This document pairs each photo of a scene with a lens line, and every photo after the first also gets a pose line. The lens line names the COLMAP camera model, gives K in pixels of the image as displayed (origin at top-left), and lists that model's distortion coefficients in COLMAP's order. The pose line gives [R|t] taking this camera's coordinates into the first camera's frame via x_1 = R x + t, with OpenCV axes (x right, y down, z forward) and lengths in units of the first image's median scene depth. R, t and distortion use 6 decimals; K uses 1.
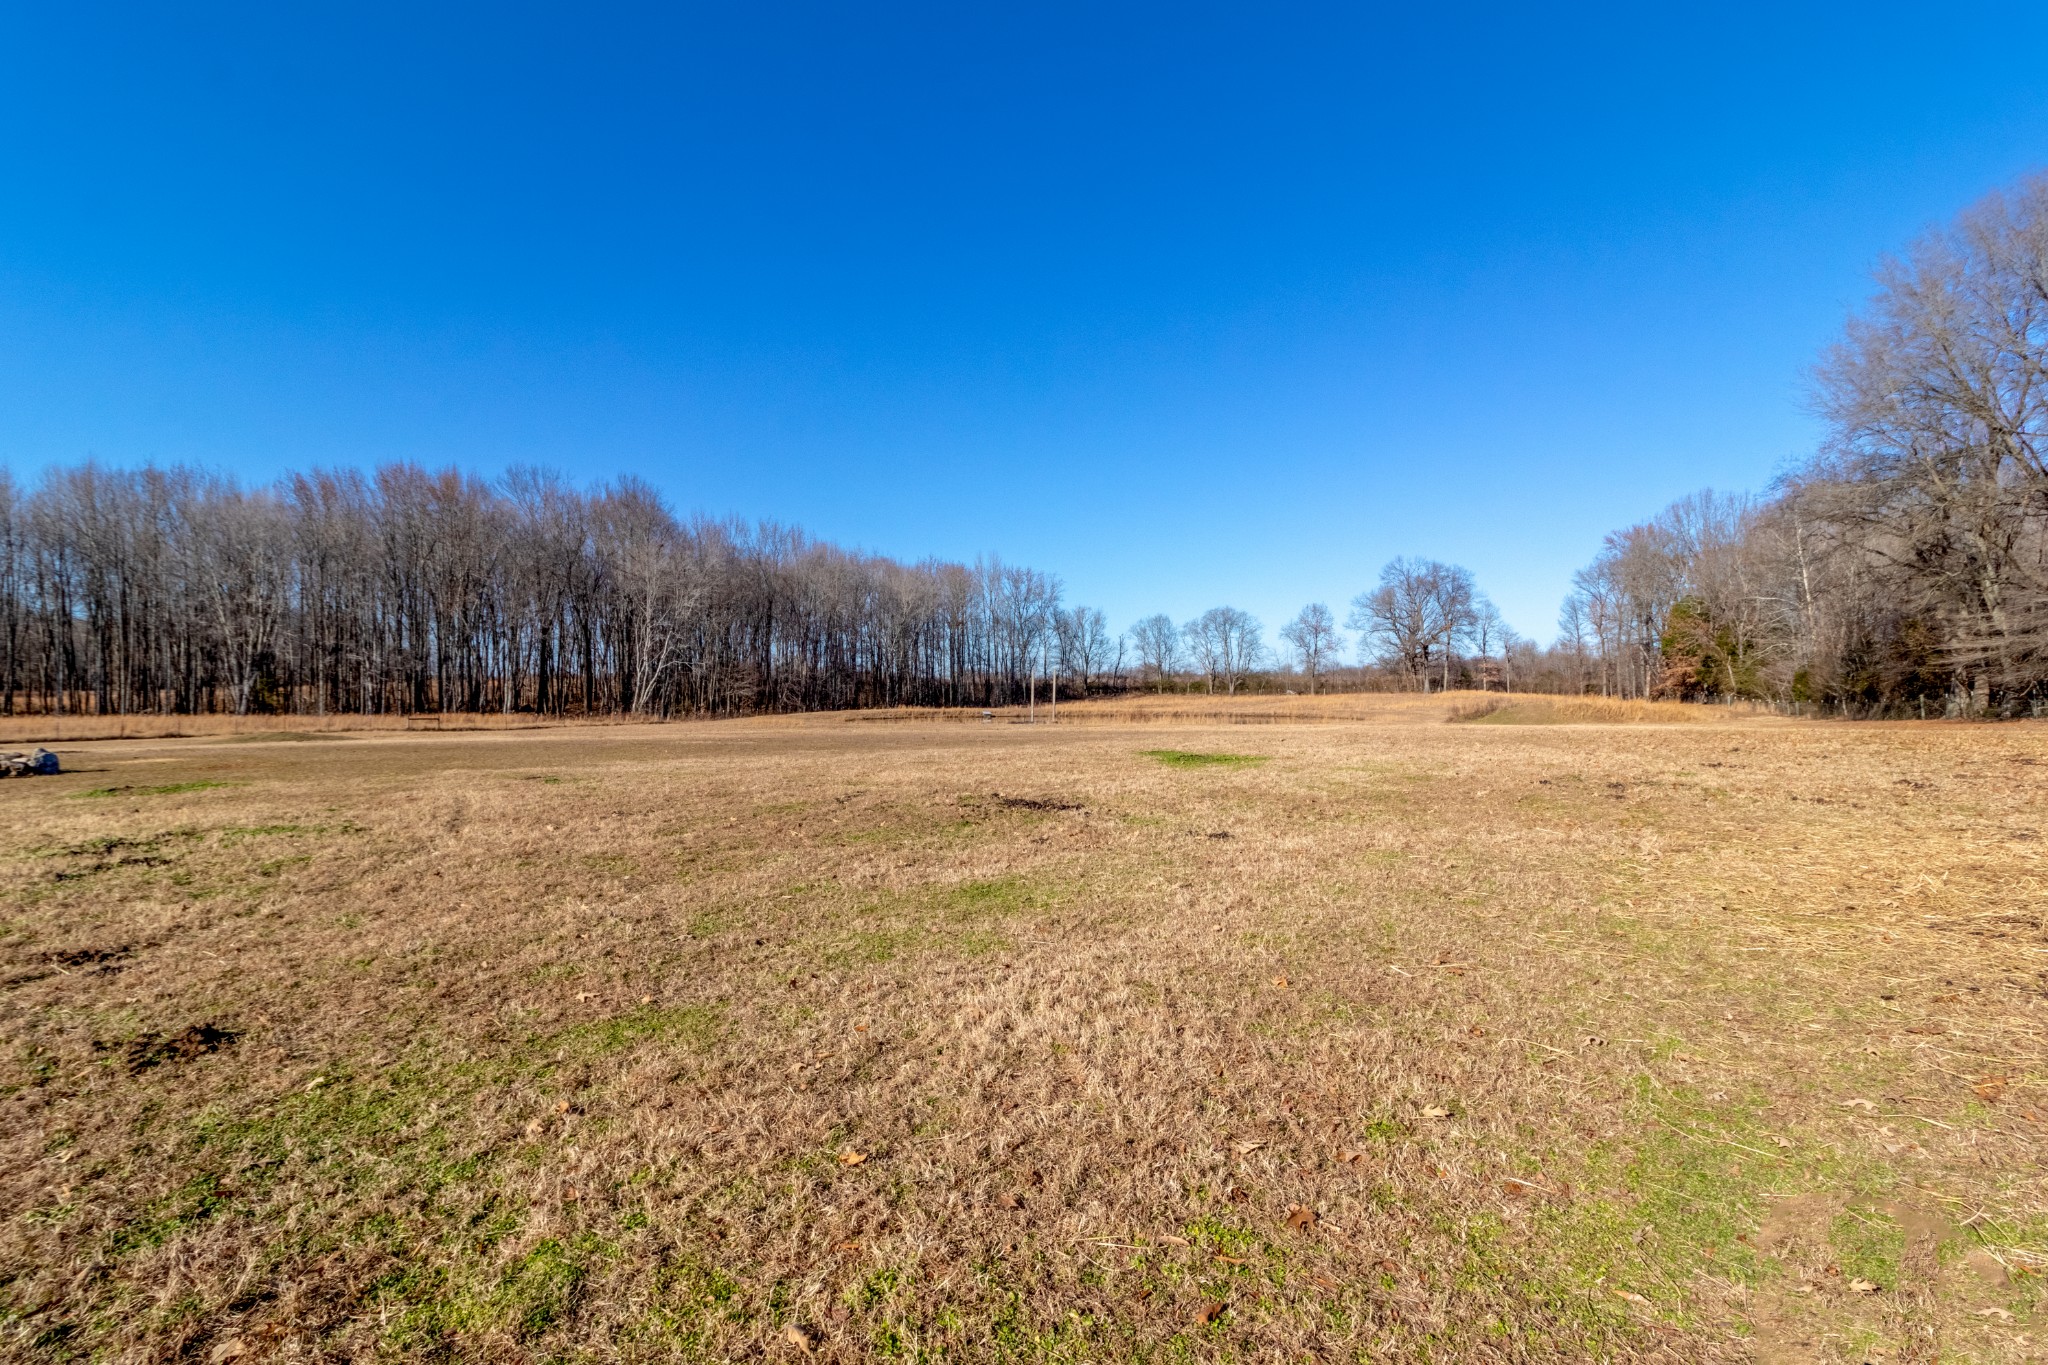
lens RADIAL K [[1050.5, 0, 1029.2], [0, 1050.5, 675.3], [0, 0, 1]] dist [0.007607, 0.000758]
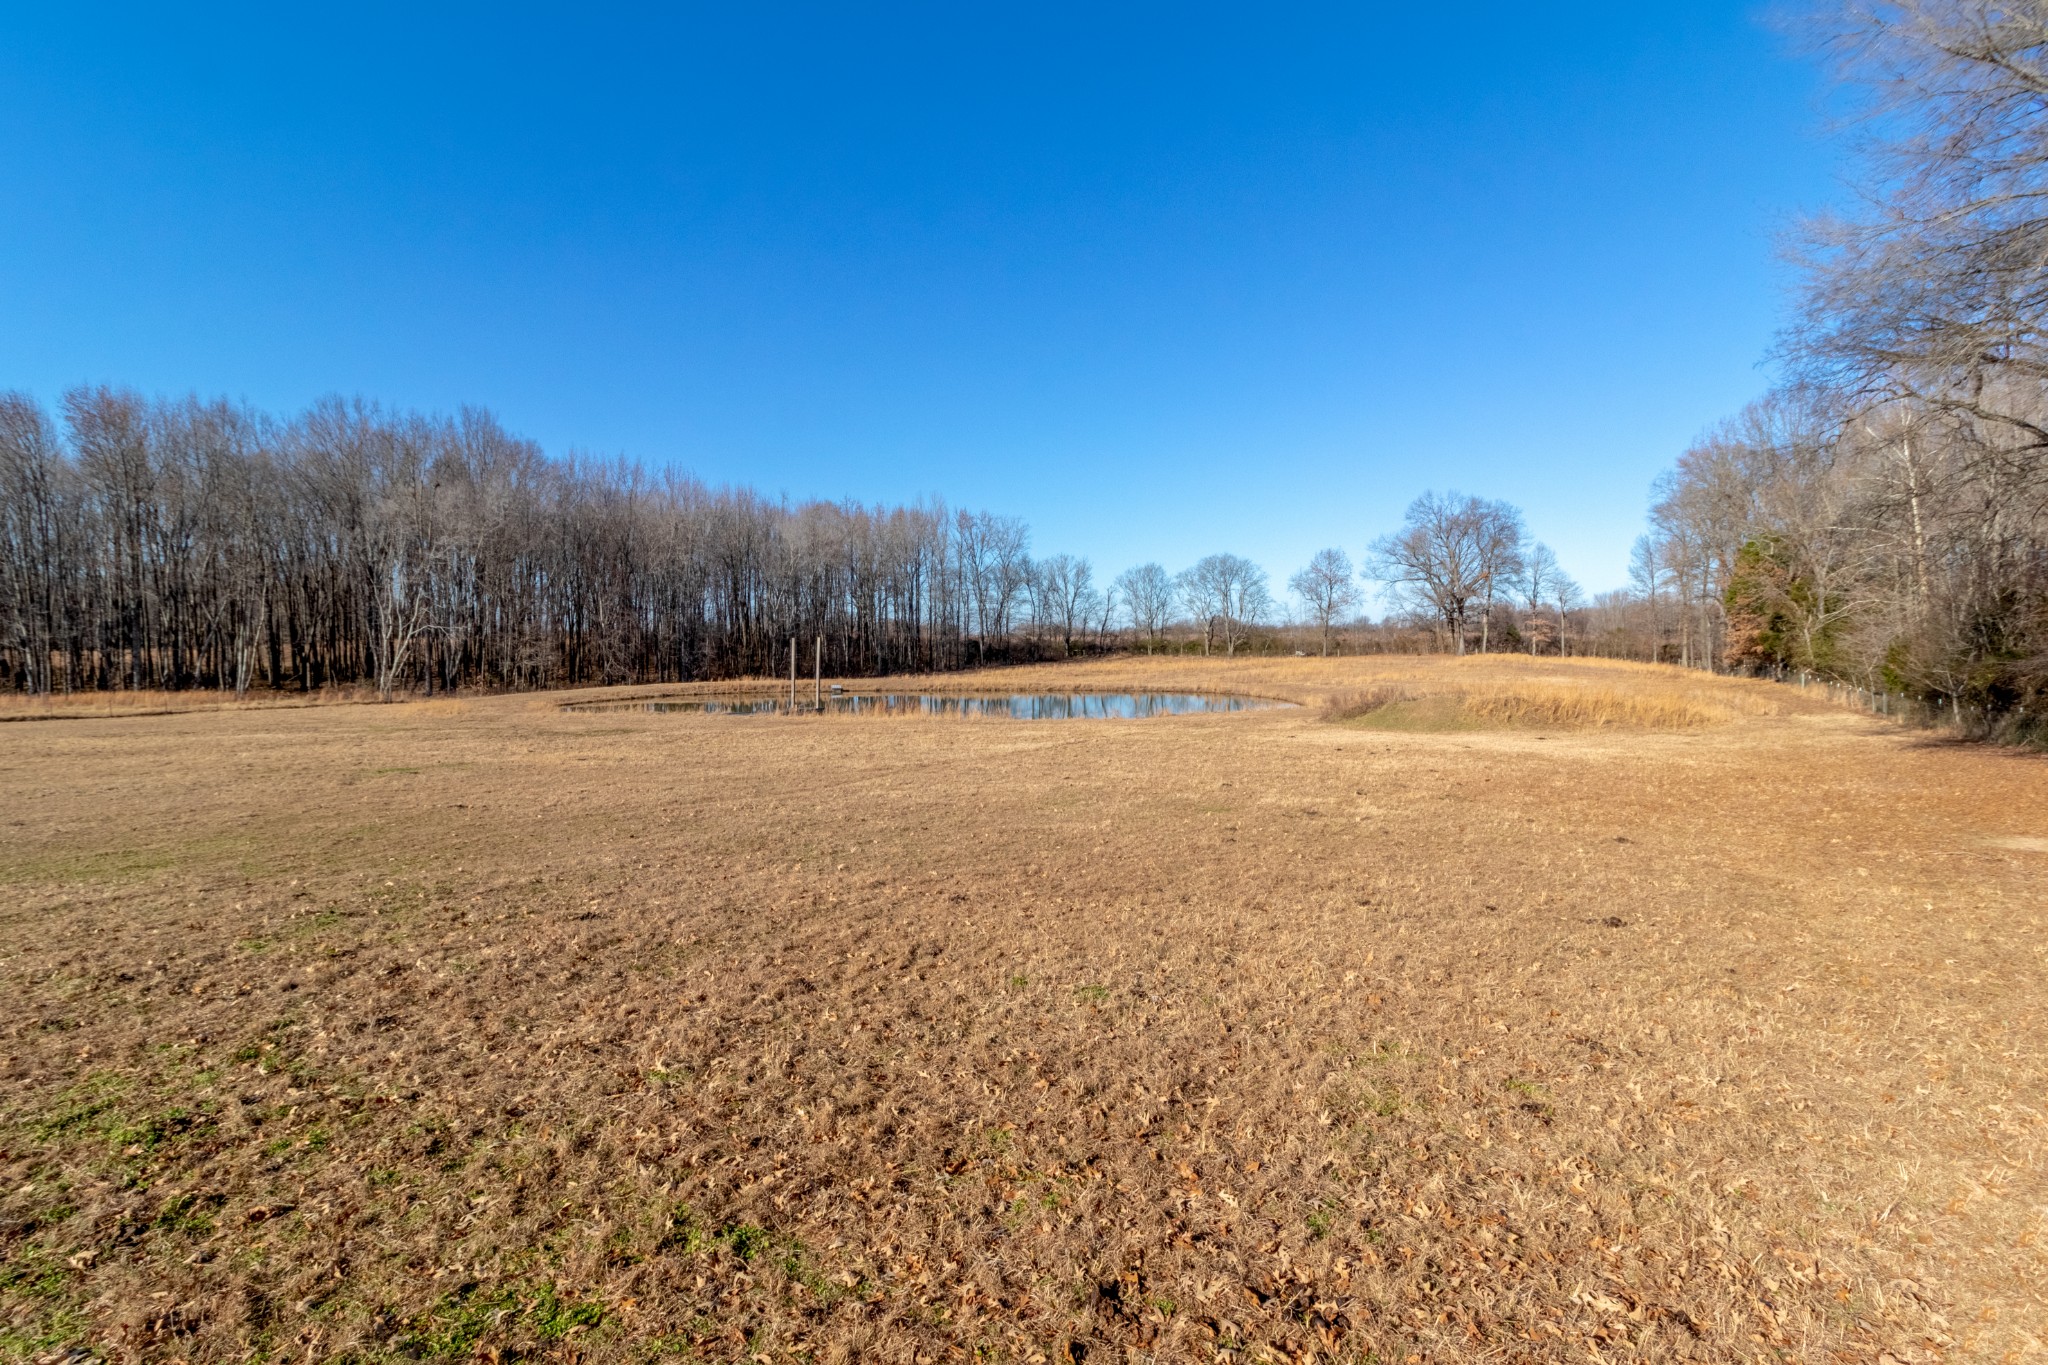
lens RADIAL K [[1050.5, 0, 1011.3], [0, 1050.5, 678.7], [0, 0, 1]] dist [0.007607, 0.000758]
pose [[0.994264, 0.003374, -0.106903, 0.108560], [0.001914, 0.998781, 0.049321, -0.006119], [0.106939, -0.049243, 0.993045, 0.125155]]
